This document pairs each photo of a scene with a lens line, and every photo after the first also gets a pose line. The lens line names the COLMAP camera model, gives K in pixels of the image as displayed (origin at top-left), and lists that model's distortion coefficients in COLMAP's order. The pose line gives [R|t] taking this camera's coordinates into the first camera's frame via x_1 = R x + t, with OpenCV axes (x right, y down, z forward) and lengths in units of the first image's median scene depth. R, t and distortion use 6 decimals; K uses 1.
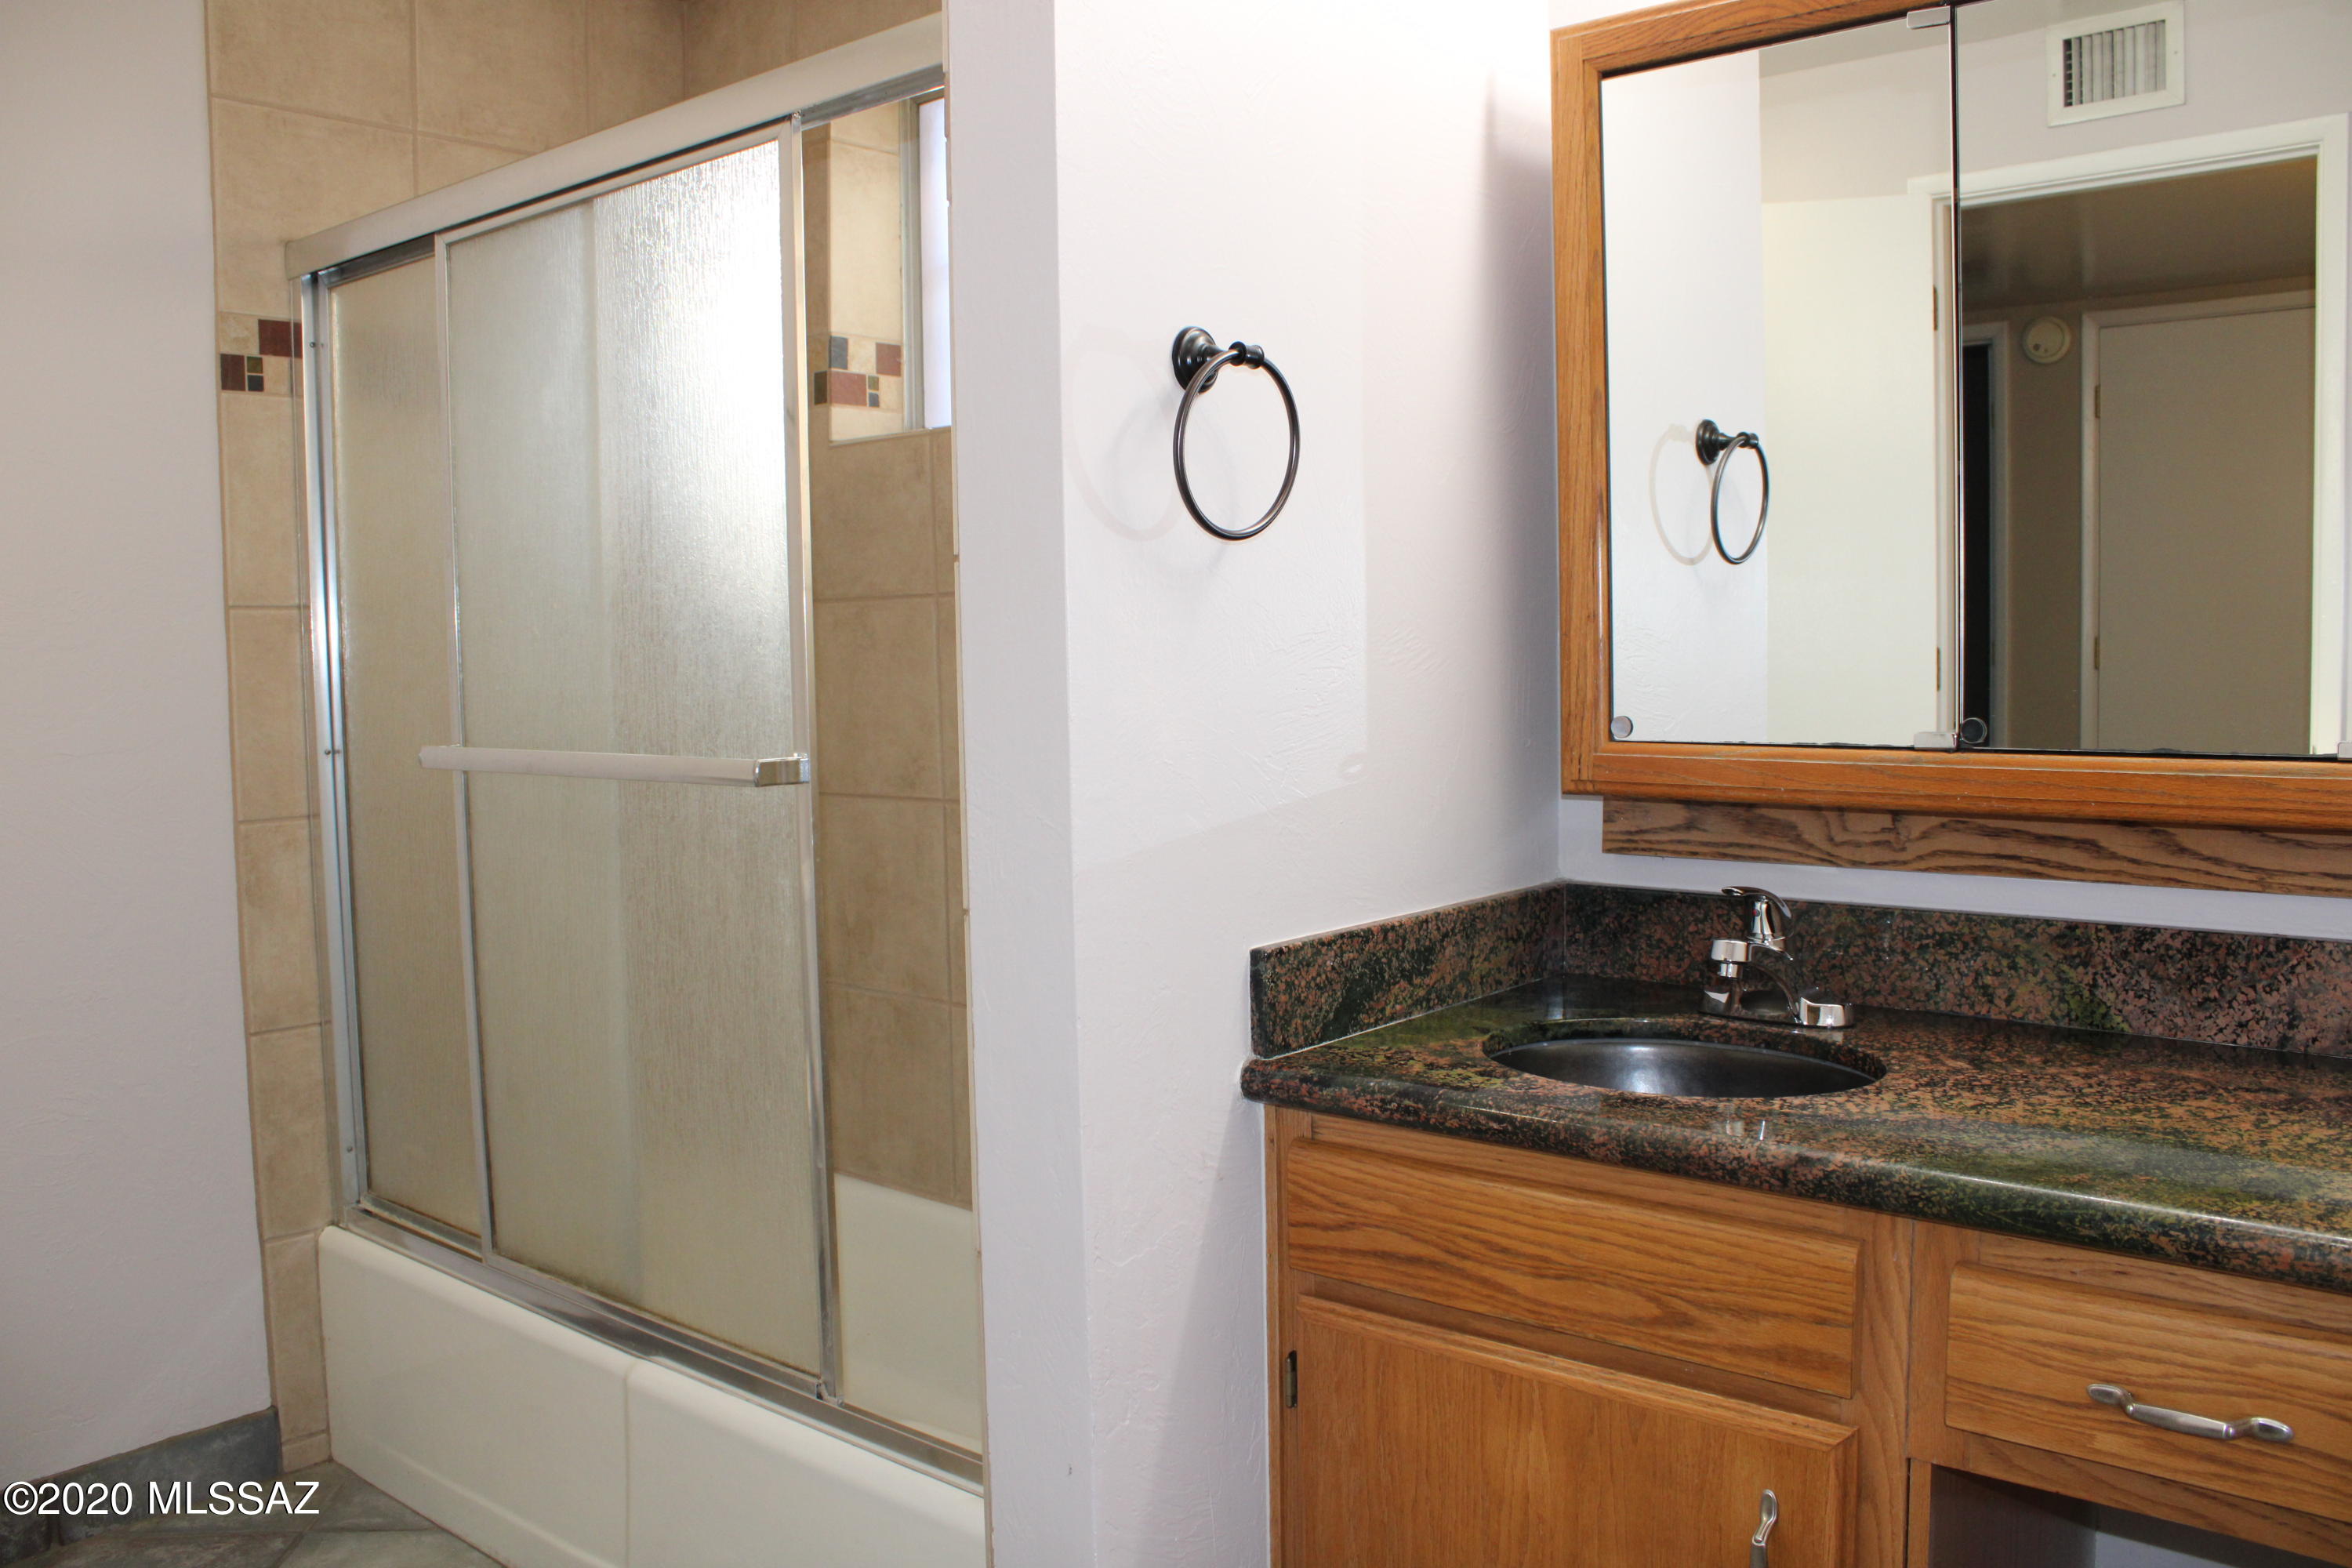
lens RADIAL K [[1940.6, 0, 1176.0], [0, 1940.6, 784.0], [0, 0, 1]] dist [-0.176708, 0.162940]
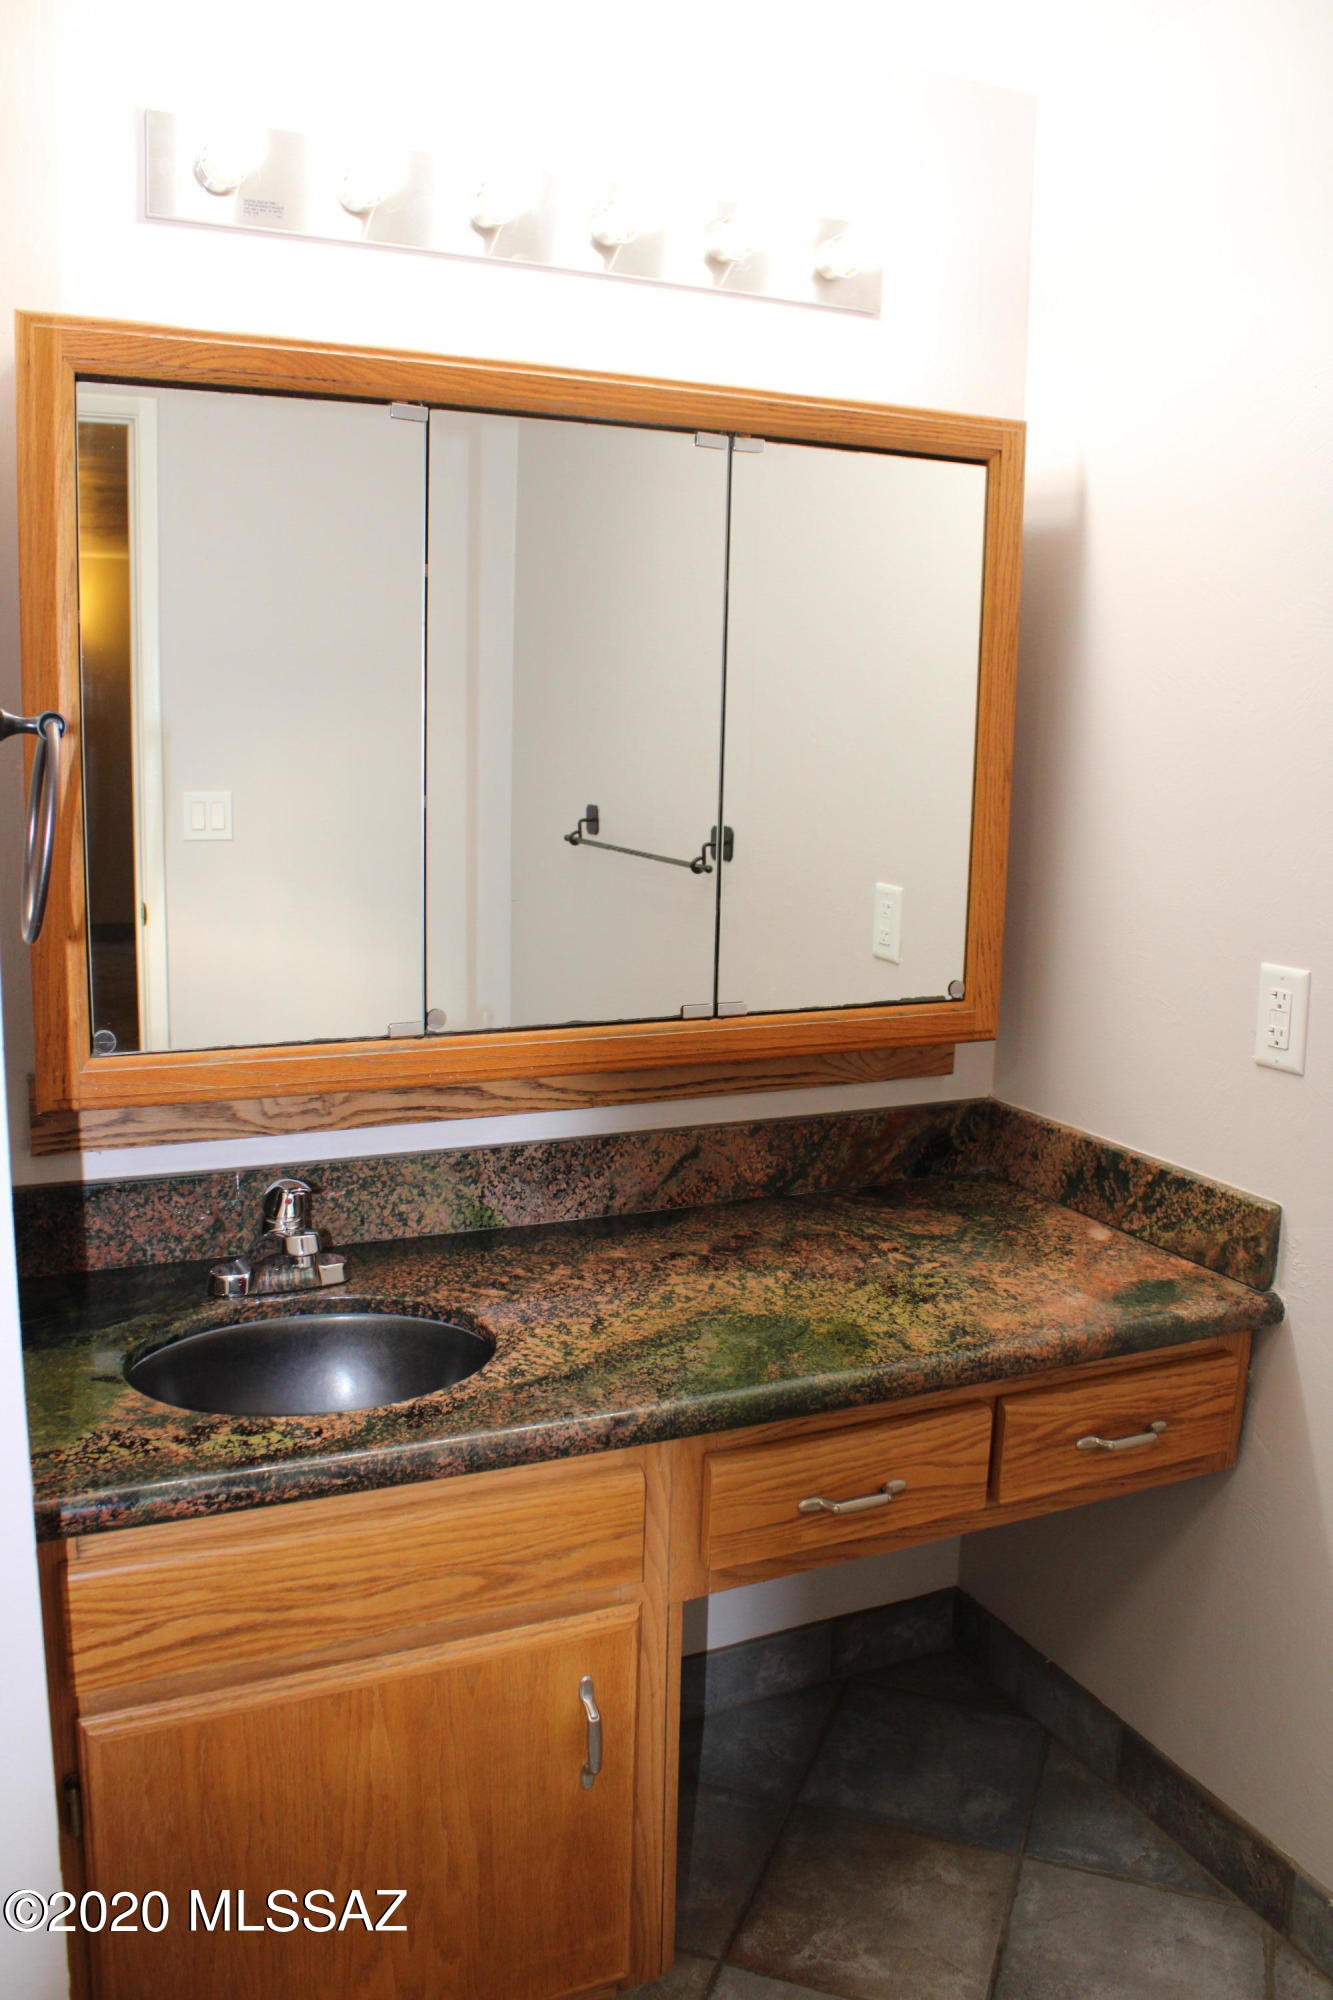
lens RADIAL K [[1650.2, 0, 666.5], [0, 1650.2, 1000.0], [0, 0, 1]] dist [-0.176708, 0.162940]
pose [[0.408527, -0.133065, 0.902995, -0.467282], [0.037411, 0.990926, 0.129098, -0.169843], [-0.911979, -0.018958, 0.409798, 0.428611]]
